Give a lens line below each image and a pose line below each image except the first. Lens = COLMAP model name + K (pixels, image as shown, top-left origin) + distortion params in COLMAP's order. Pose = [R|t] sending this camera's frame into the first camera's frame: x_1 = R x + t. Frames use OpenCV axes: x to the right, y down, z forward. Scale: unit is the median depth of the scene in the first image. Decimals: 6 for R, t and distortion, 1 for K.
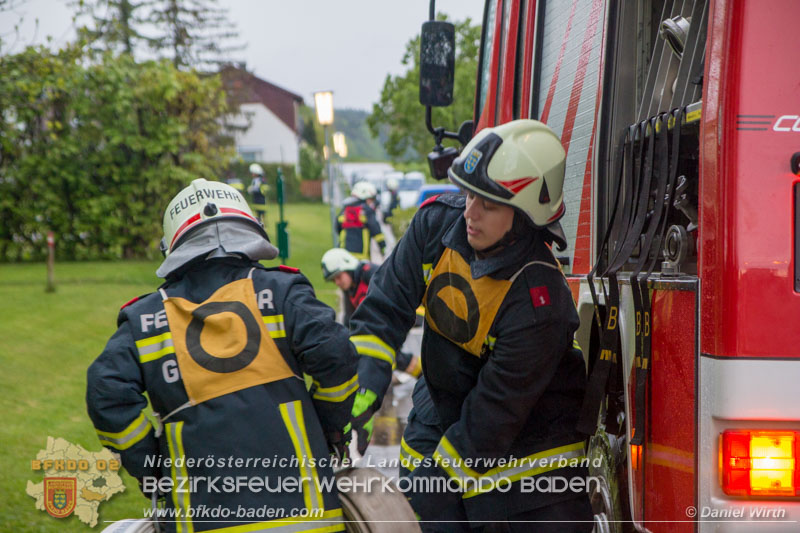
lens RADIAL K [[2418.2, 0, 400.0], [0, 2418.2, 266.5], [0, 0, 1]] dist [1.347986, 0.222585]
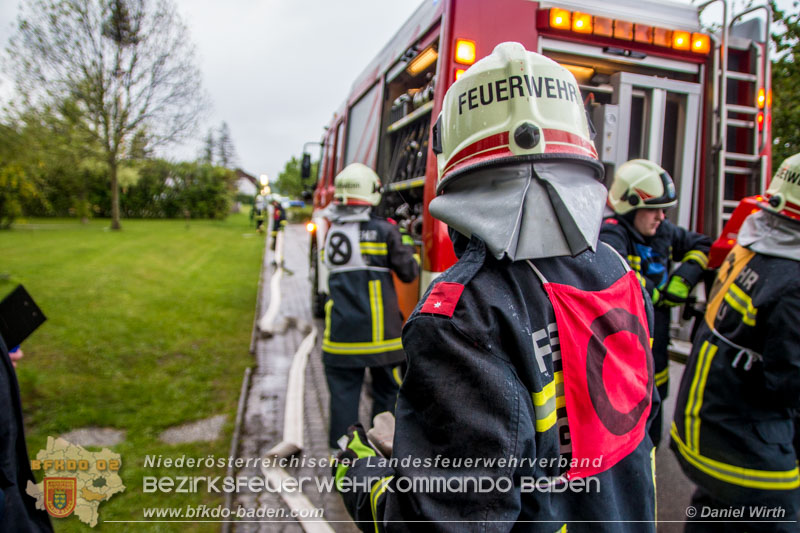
lens RADIAL K [[615.8, 0, 400.0], [0, 615.8, 266.5], [0, 0, 1]] dist [-0.085980, 0.099690]
pose [[0.980780, 0.025169, 0.193487, -0.012098], [-0.038185, 0.997230, 0.063836, -0.003317], [-0.191344, -0.069997, 0.979024, 0.102177]]
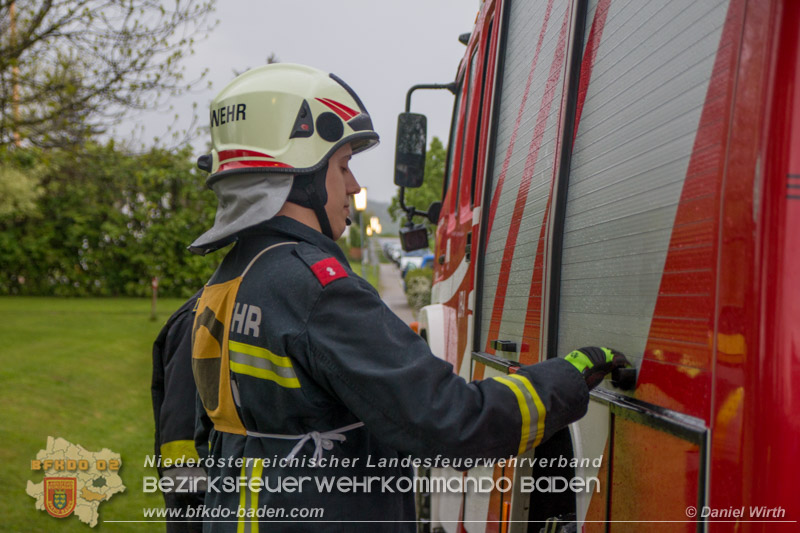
lens RADIAL K [[1529.1, 0, 400.0], [0, 1529.1, 266.5], [0, 0, 1]] dist [0.451500, -0.008258]
pose [[0.999049, 0.041234, -0.014202, 0.014288], [-0.041570, 0.998842, -0.024211, -0.007421], [0.013187, 0.024778, 0.999606, 0.184669]]
